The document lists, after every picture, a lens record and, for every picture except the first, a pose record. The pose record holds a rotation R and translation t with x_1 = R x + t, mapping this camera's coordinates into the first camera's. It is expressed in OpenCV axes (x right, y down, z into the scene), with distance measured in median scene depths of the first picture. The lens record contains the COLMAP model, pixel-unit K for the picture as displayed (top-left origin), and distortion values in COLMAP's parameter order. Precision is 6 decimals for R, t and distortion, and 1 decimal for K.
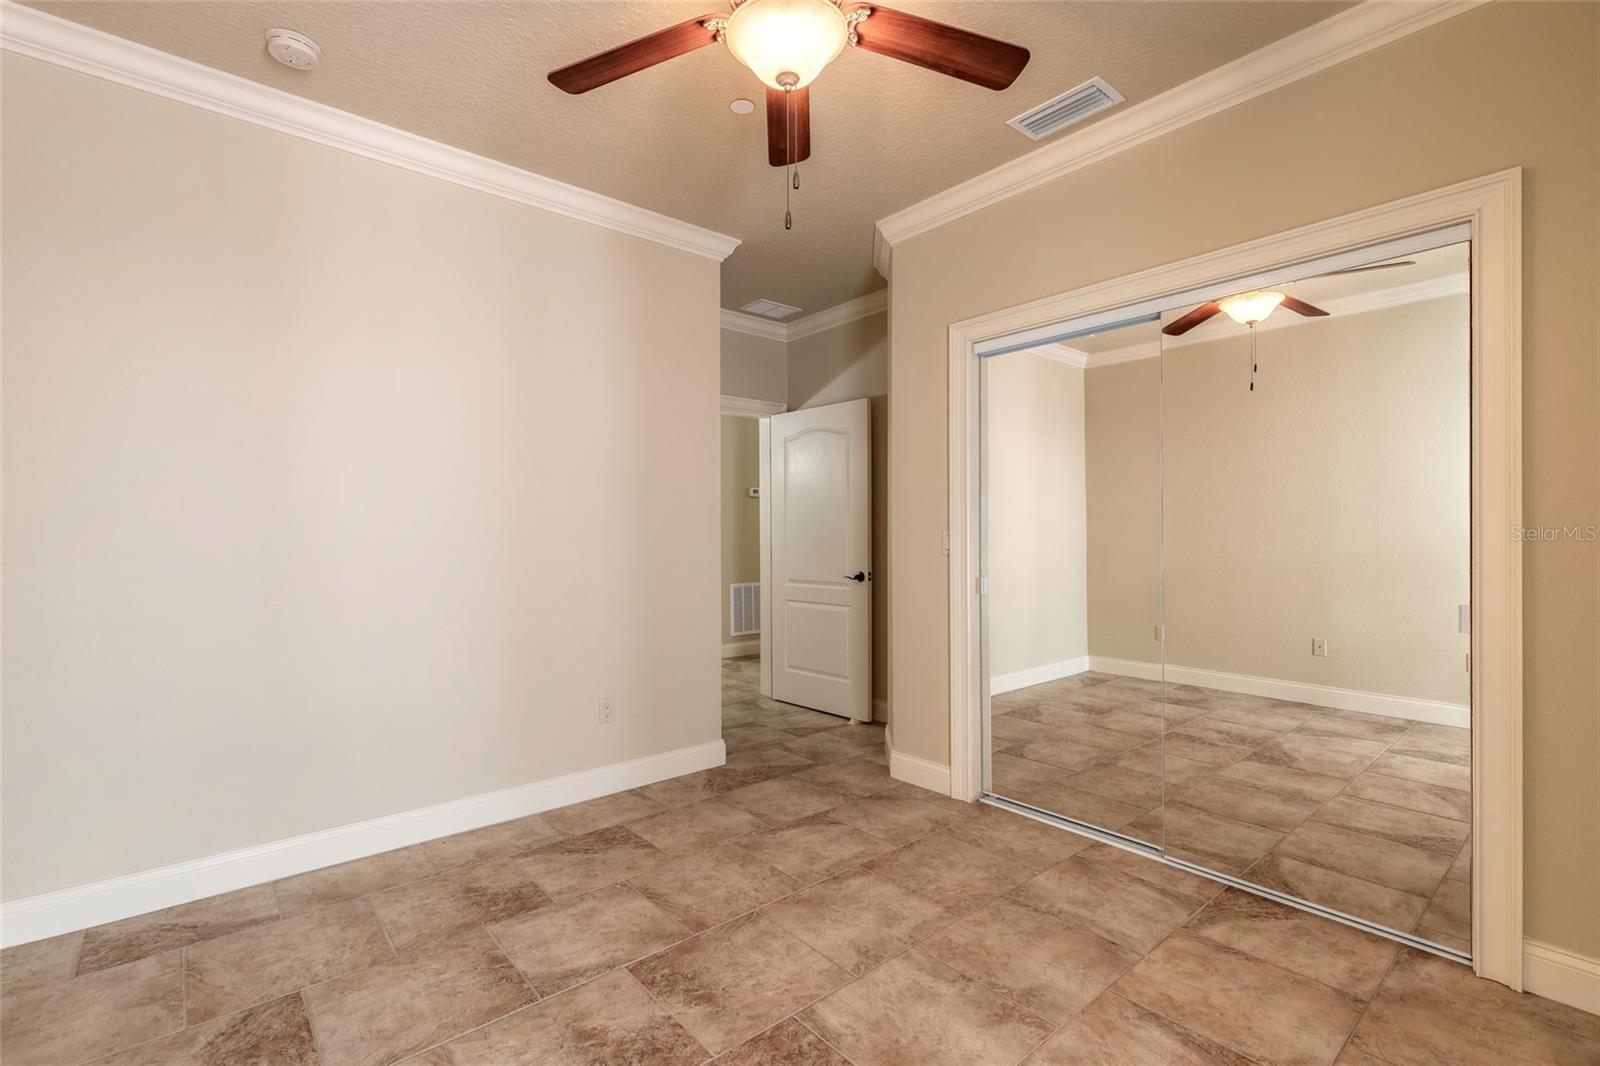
lens RADIAL K [[725.0, 0, 799.7], [0, 725.0, 534.3], [0, 0, 1]] dist [0.004171, 0.000547]
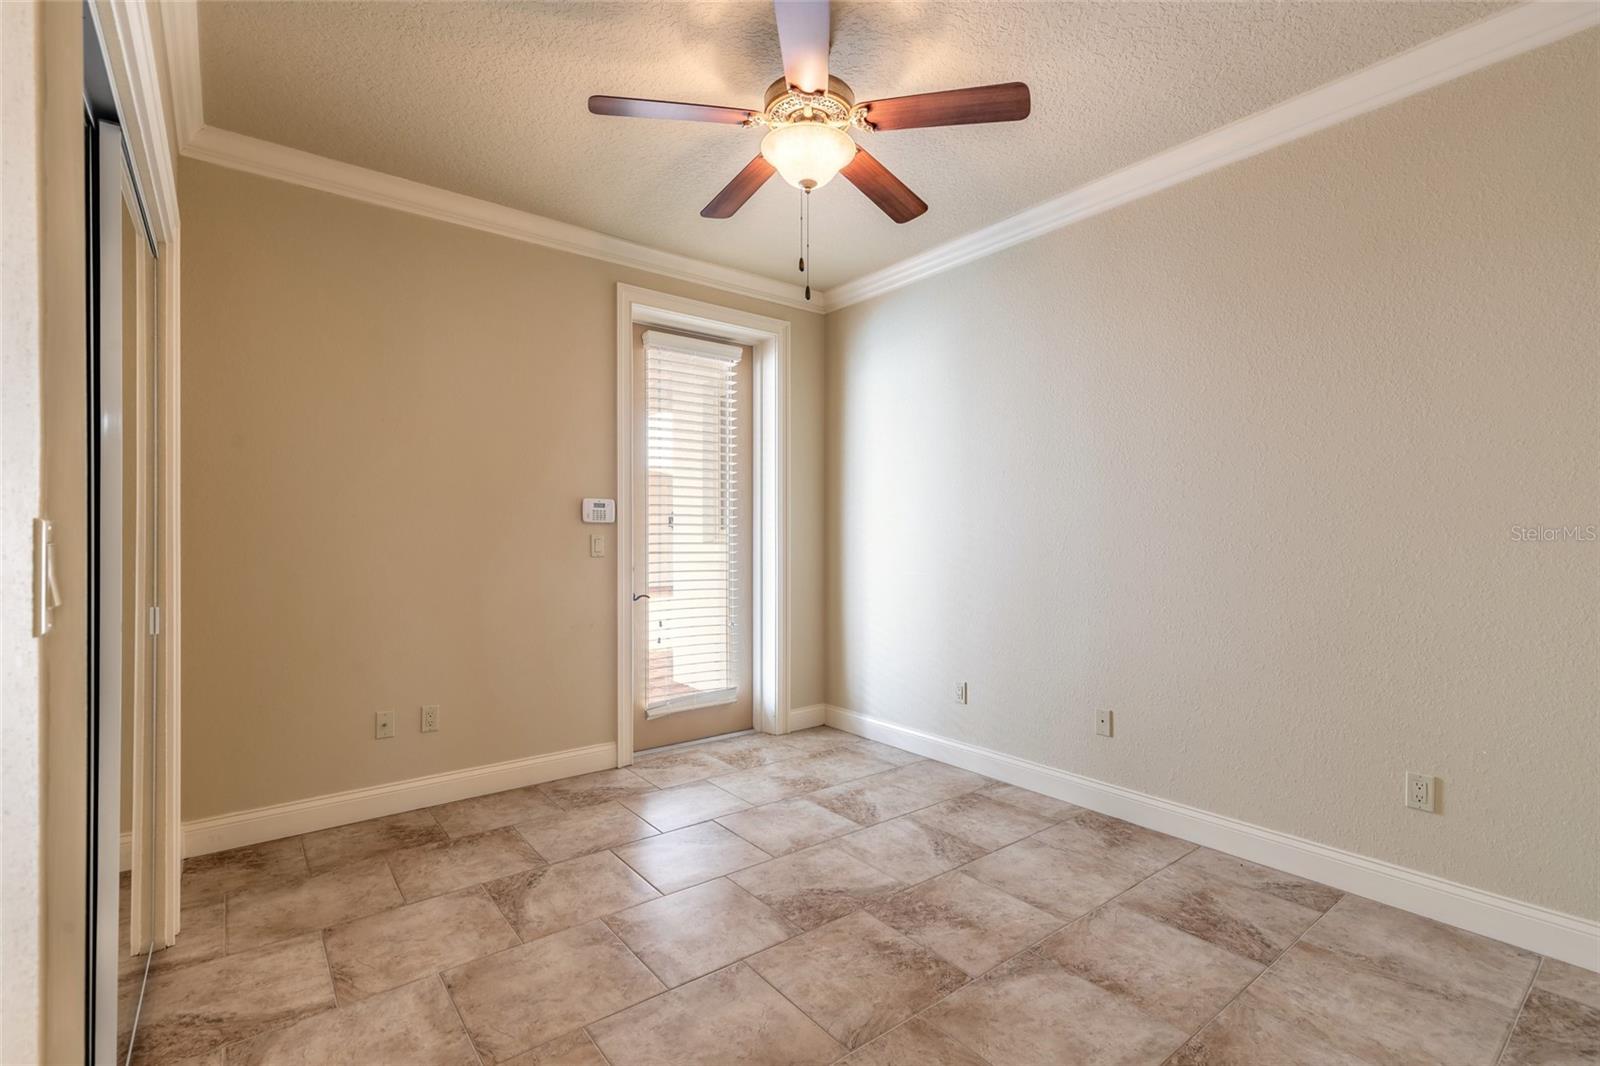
lens RADIAL K [[725.0, 0, 801.9], [0, 725.0, 535.2], [0, 0, 1]] dist [0.004171, 0.000547]
pose [[-0.999154, 0.000905, 0.041119, -0.049565], [0.000792, 0.999996, -0.002756, 0.000077], [-0.041122, -0.002721, -0.999150, 2.003995]]
